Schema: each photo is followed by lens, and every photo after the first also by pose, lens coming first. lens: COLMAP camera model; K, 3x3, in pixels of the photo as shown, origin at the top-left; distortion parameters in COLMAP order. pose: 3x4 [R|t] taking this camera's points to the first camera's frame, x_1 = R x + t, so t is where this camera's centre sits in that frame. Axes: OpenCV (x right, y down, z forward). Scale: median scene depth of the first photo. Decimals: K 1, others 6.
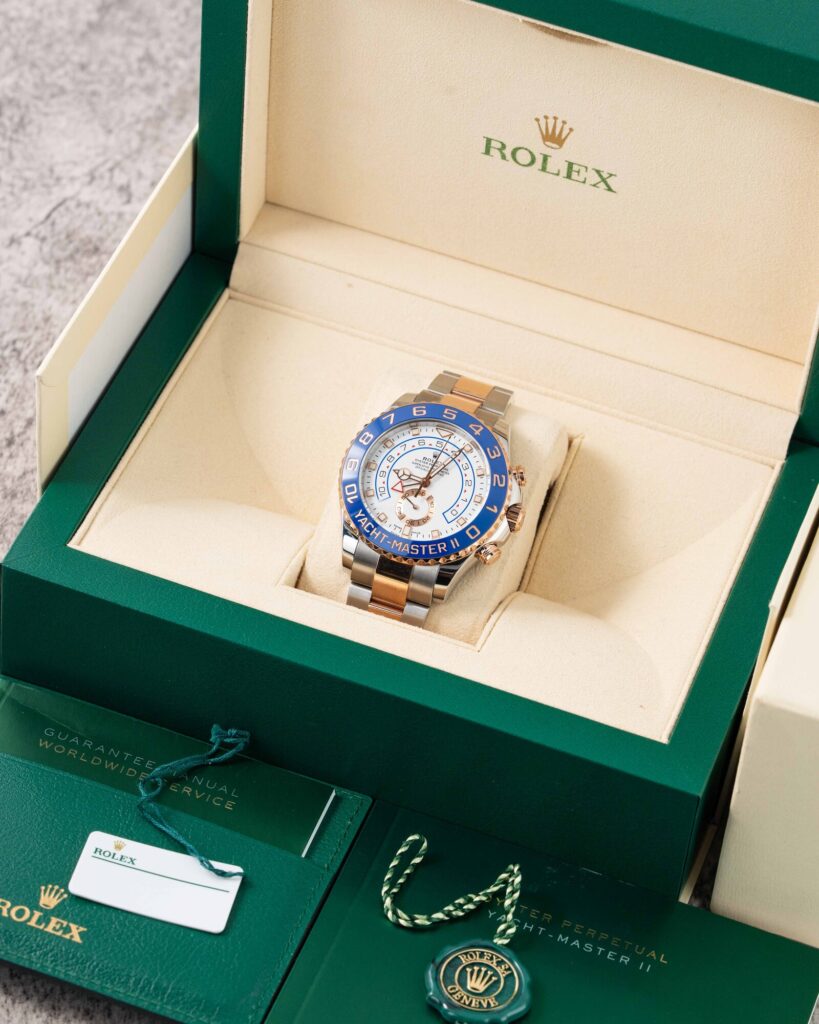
lens RADIAL K [[4281.7, 0, 409.7], [0, 4281.7, 510.0], [0, 0, 1]] dist [0.162295, 0.000000]
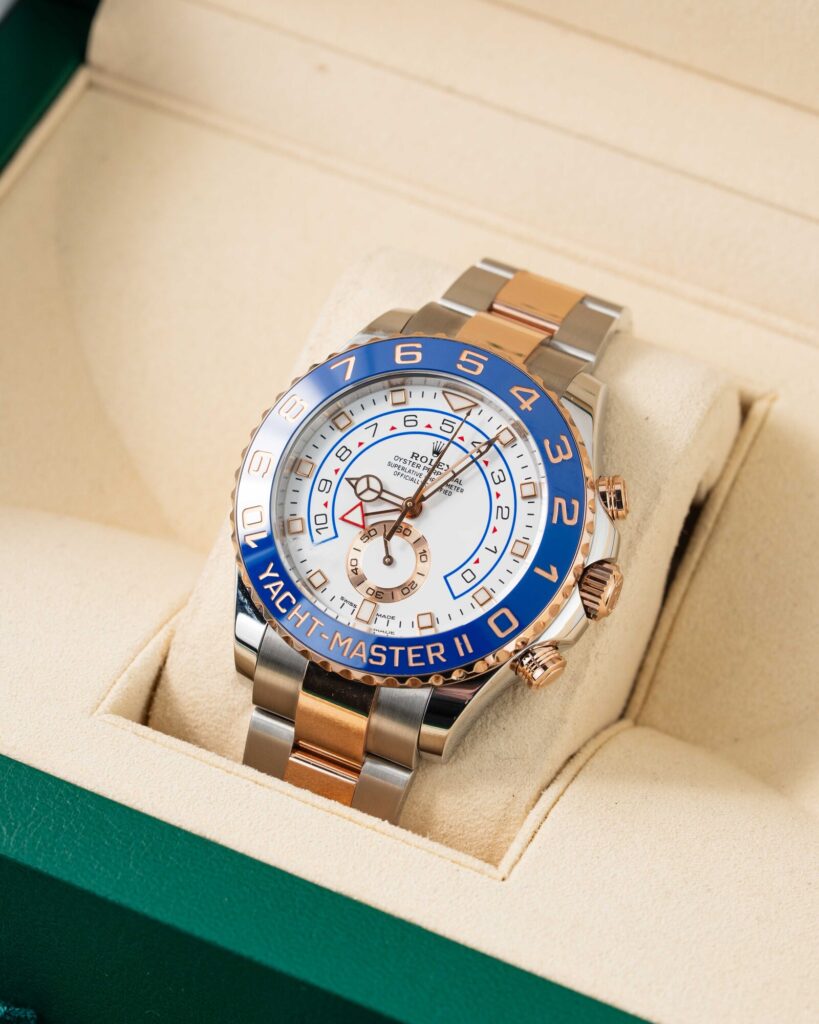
lens RADIAL K [[4281.7, 0, 405.4], [0, 4281.7, 519.1], [0, 0, 1]] dist [0.162295, 0.000000]
pose [[0.993373, 0.036838, -0.108876, 0.054247], [-0.027480, 0.995896, 0.086228, -0.045772], [0.111605, -0.082665, 0.990308, 0.530490]]
